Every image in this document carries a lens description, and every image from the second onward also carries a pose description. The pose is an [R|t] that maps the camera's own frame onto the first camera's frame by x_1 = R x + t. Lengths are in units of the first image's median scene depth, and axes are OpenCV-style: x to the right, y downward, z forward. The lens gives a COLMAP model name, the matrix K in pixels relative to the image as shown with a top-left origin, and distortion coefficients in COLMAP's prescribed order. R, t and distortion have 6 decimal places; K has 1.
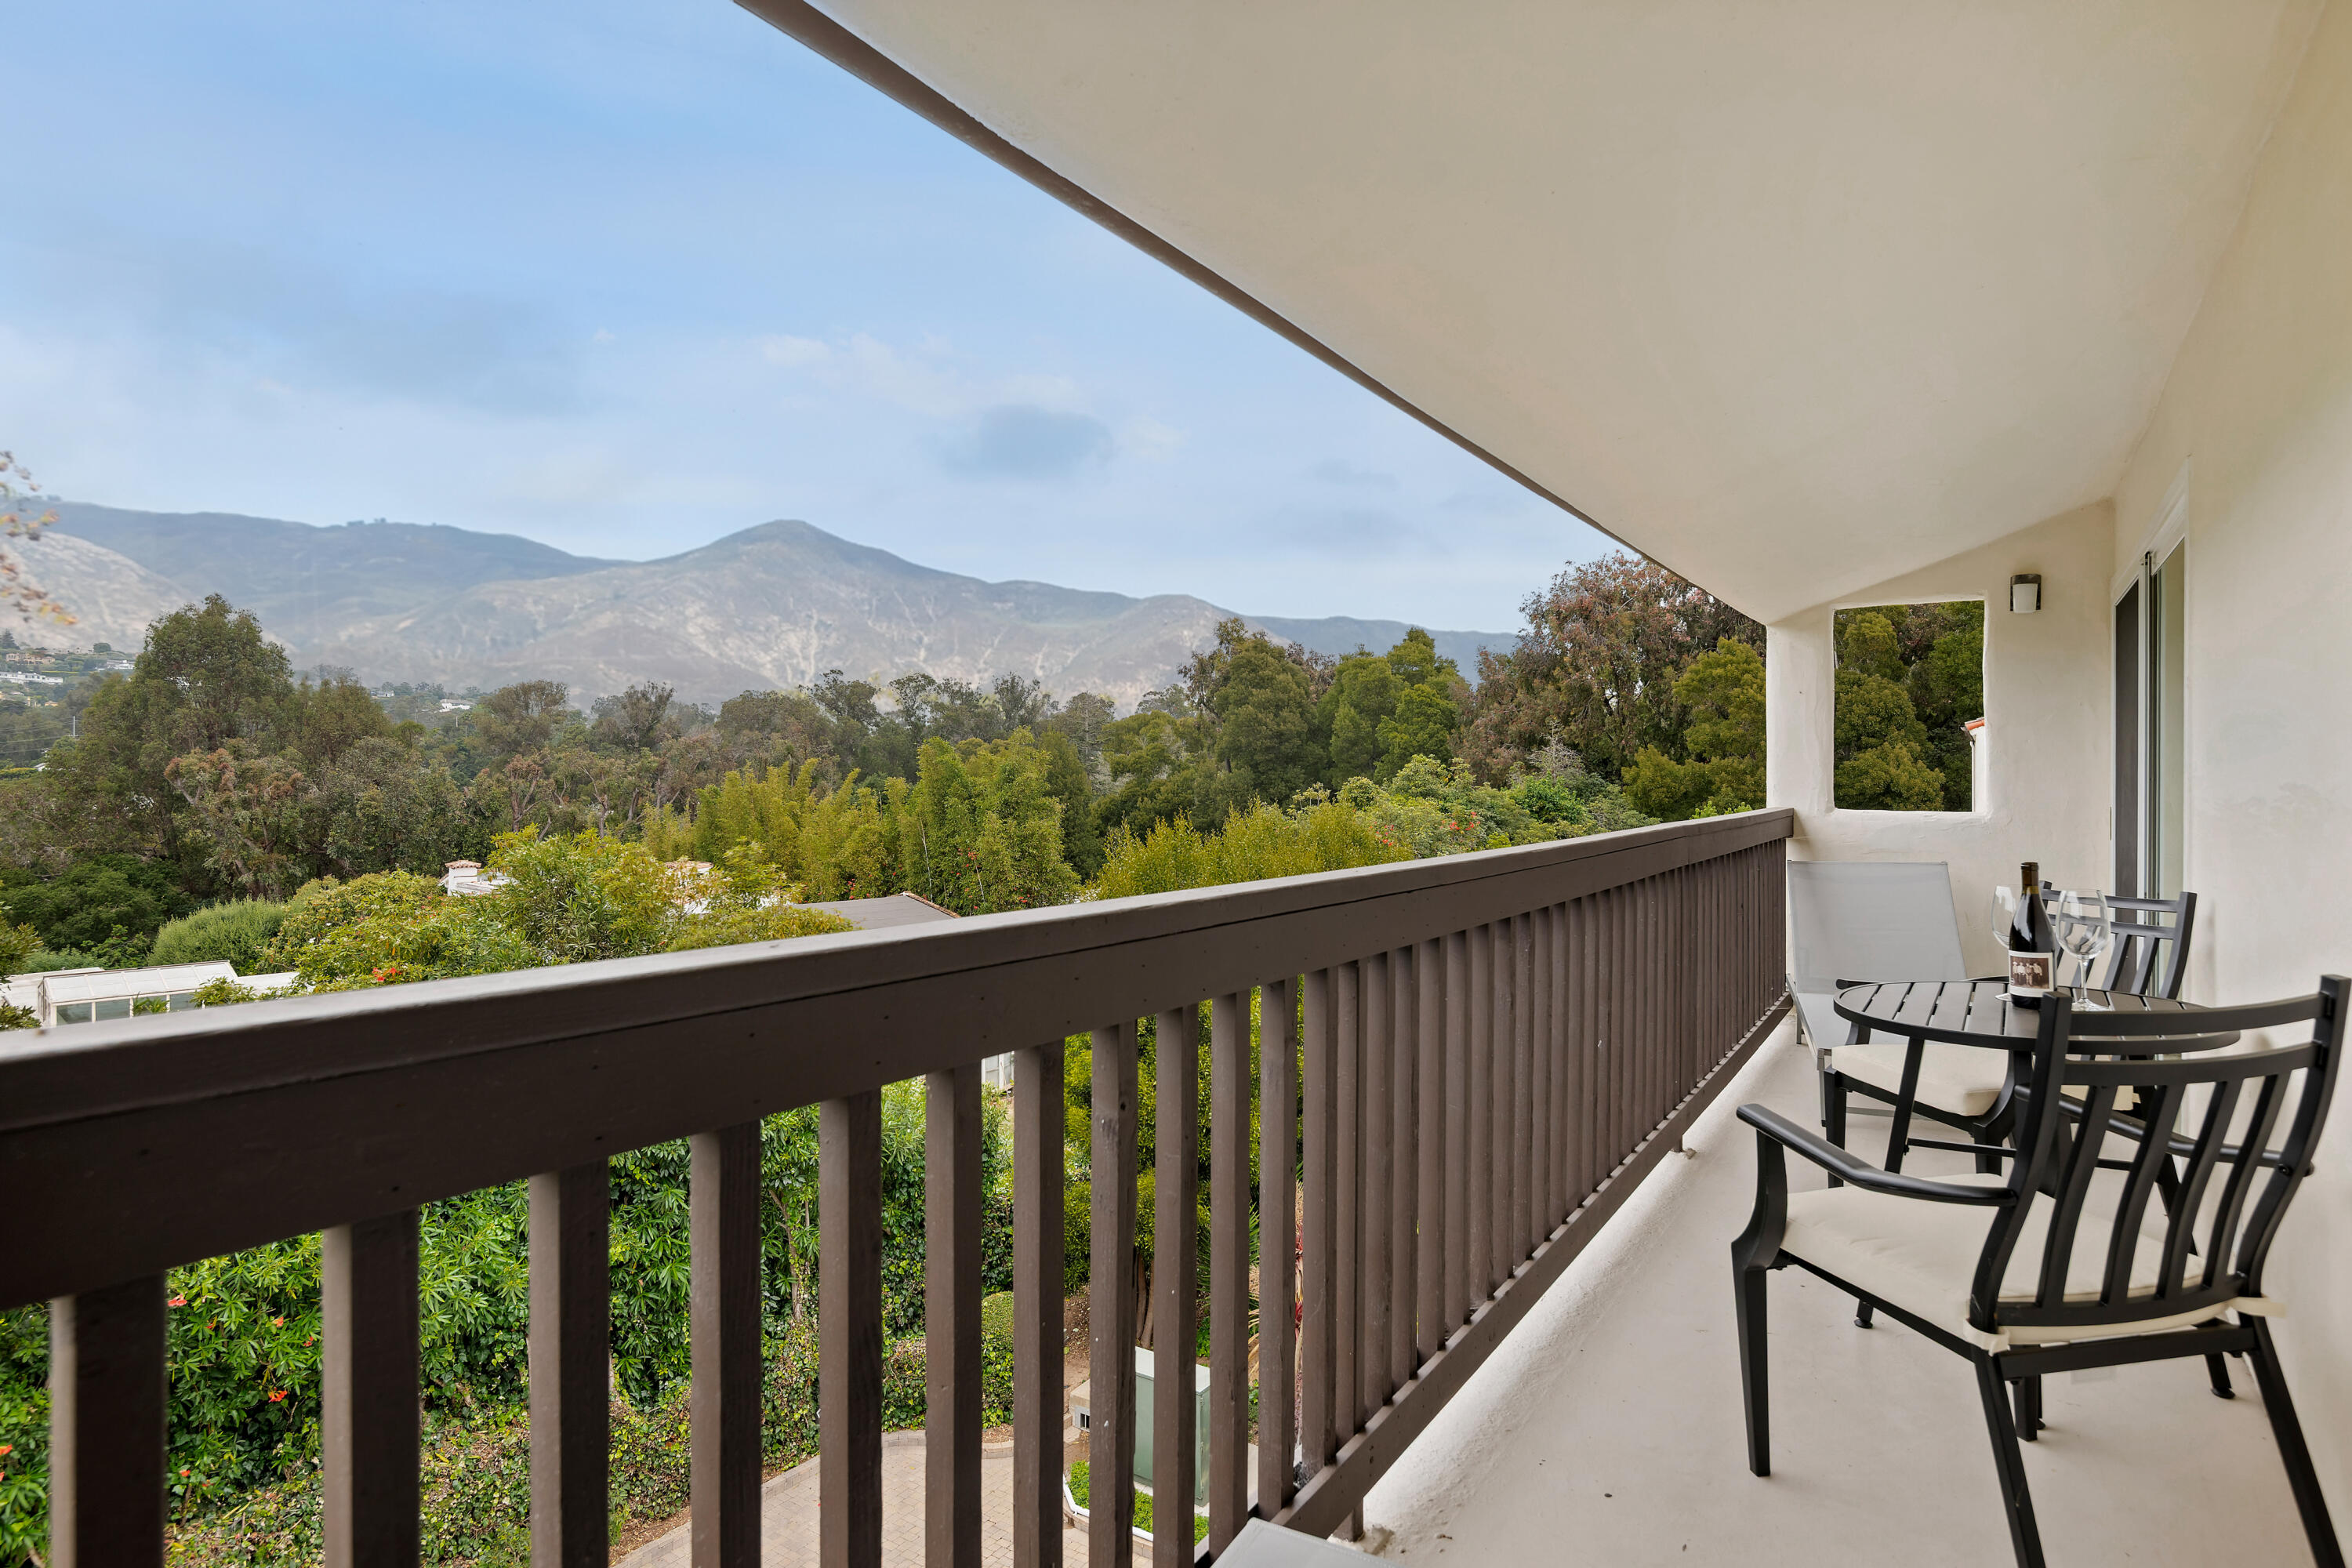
lens RADIAL K [[1251.4, 0, 1183.4], [0, 1251.4, 775.1], [0, 0, 1]] dist [0.000496, 0.001004]
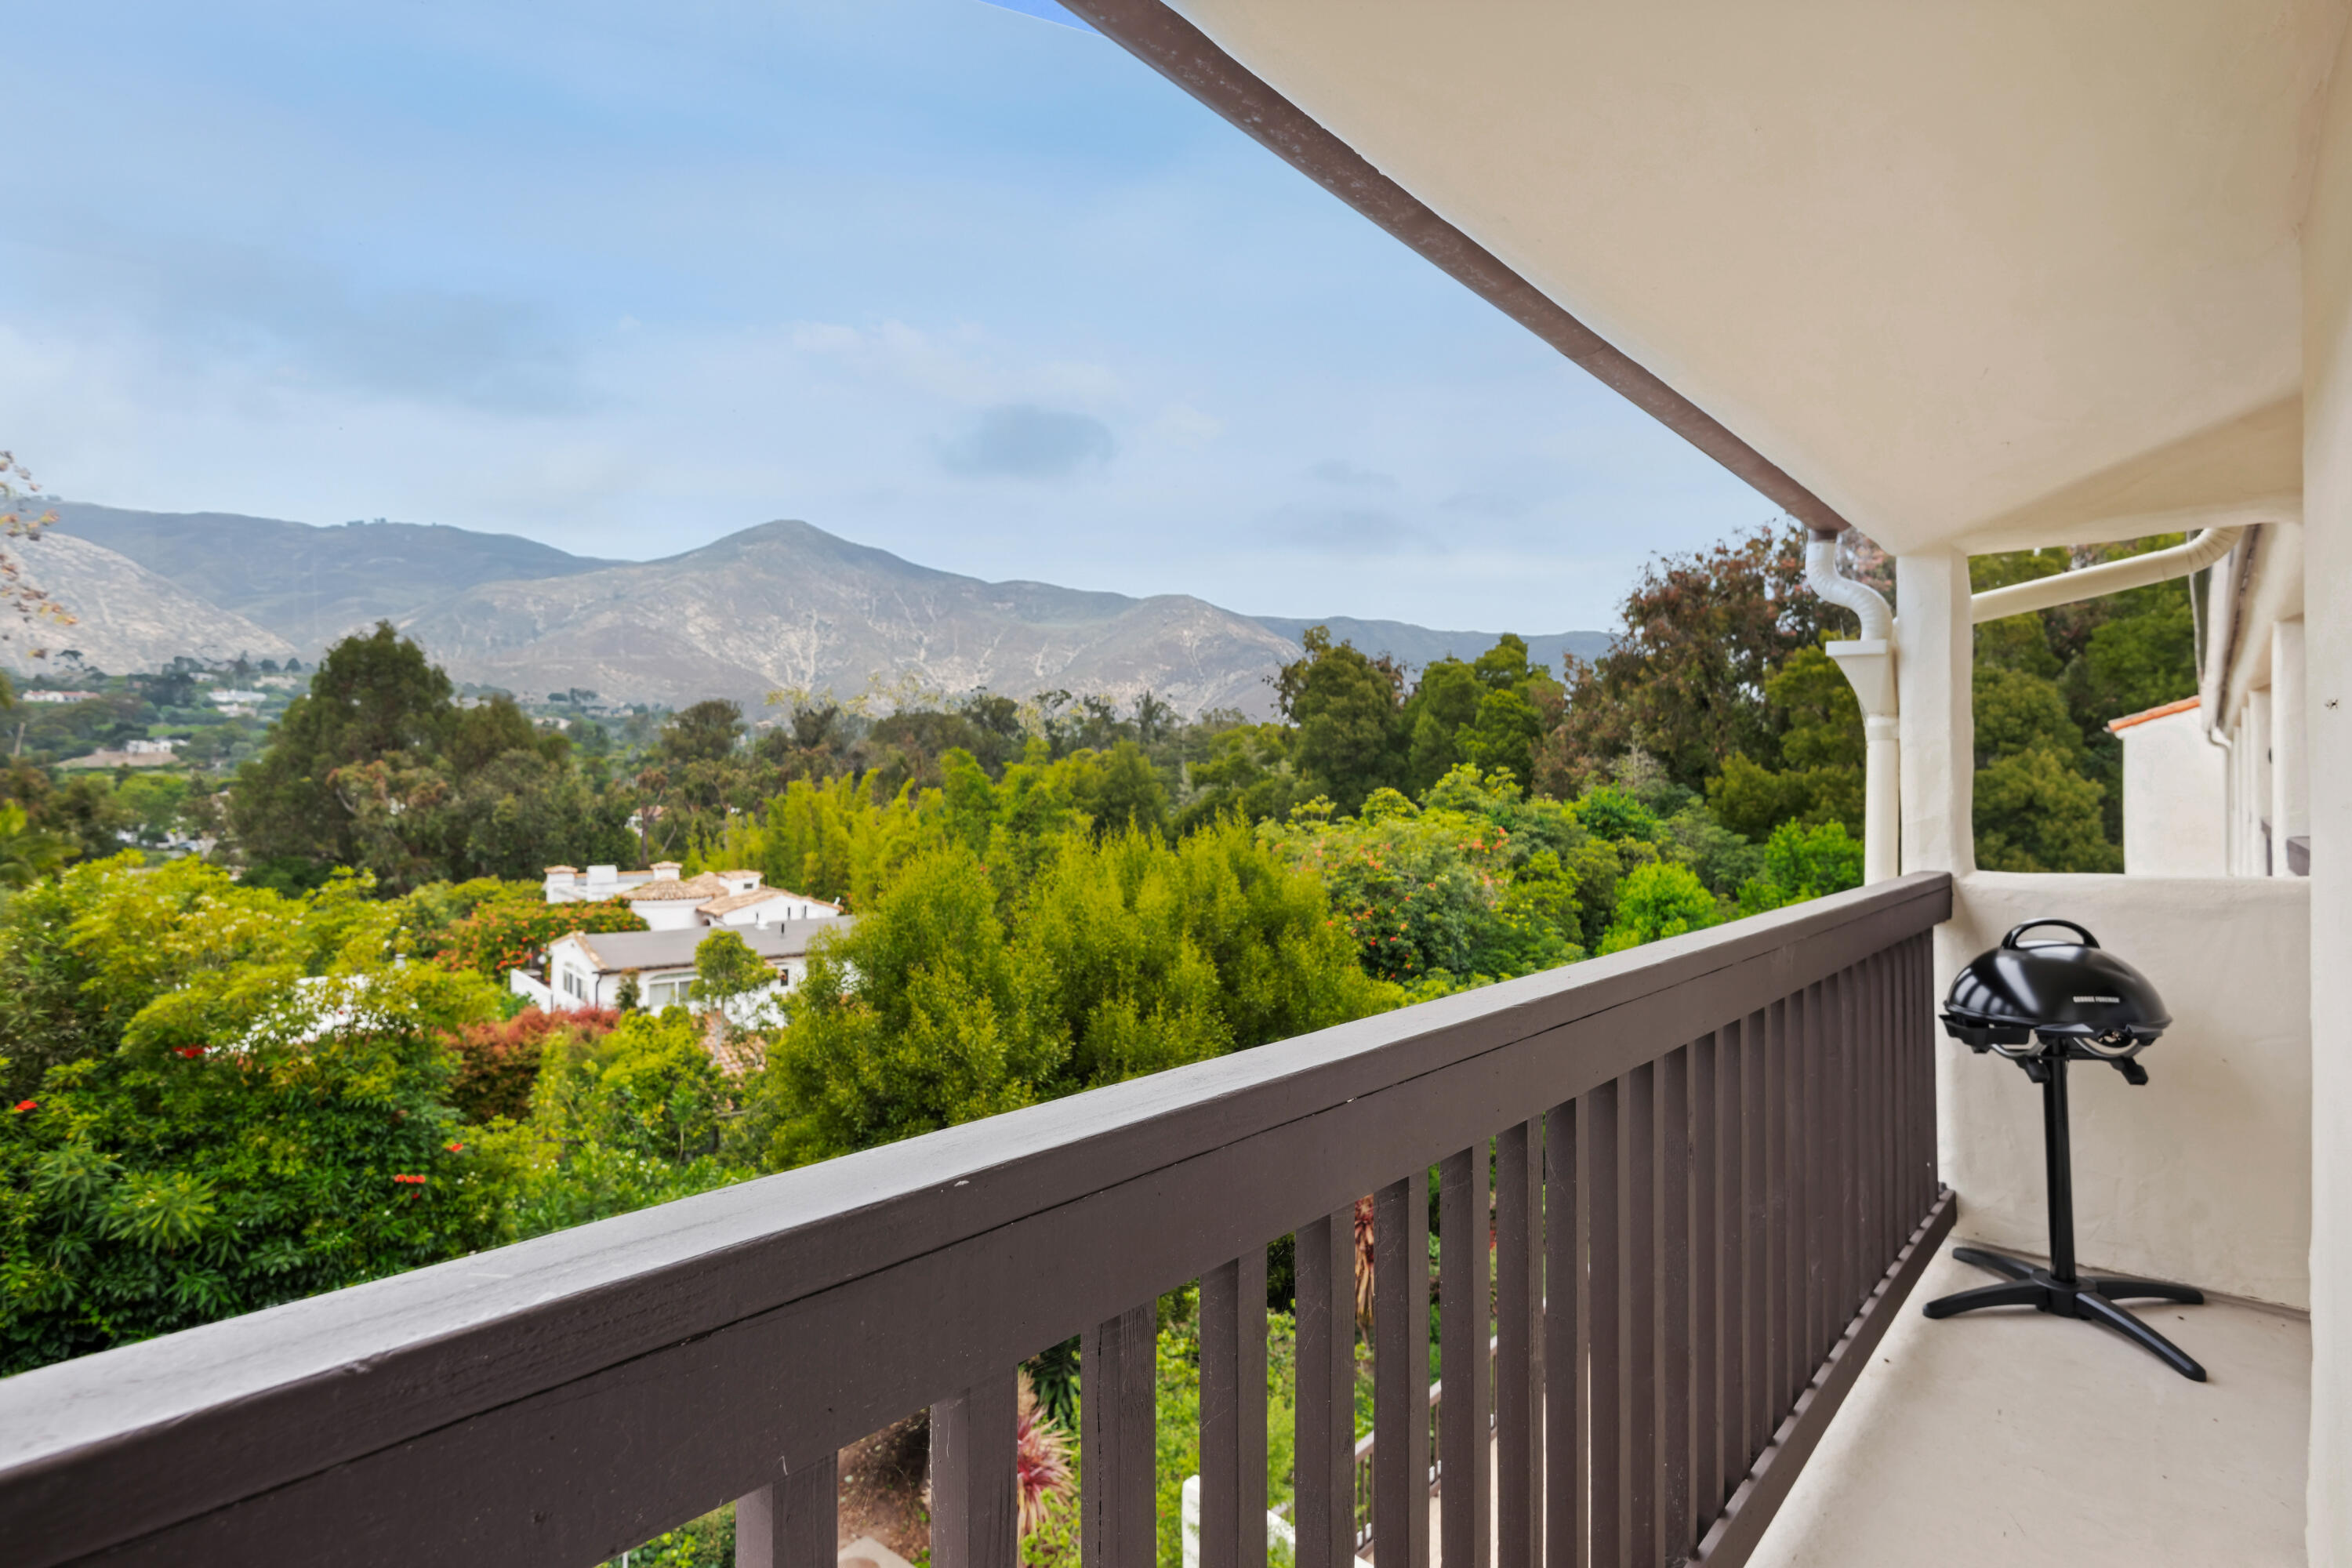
lens RADIAL K [[1176.3, 0, 1173.1], [0, 1176.3, 779.4], [0, 0, 1]] dist [0.006427, -0.002139]
pose [[0.990636, 0.000247, -0.136527, 0.062169], [-0.000870, 0.999989, -0.004509, -0.000433], [0.136524, 0.004585, 0.990626, 0.082815]]
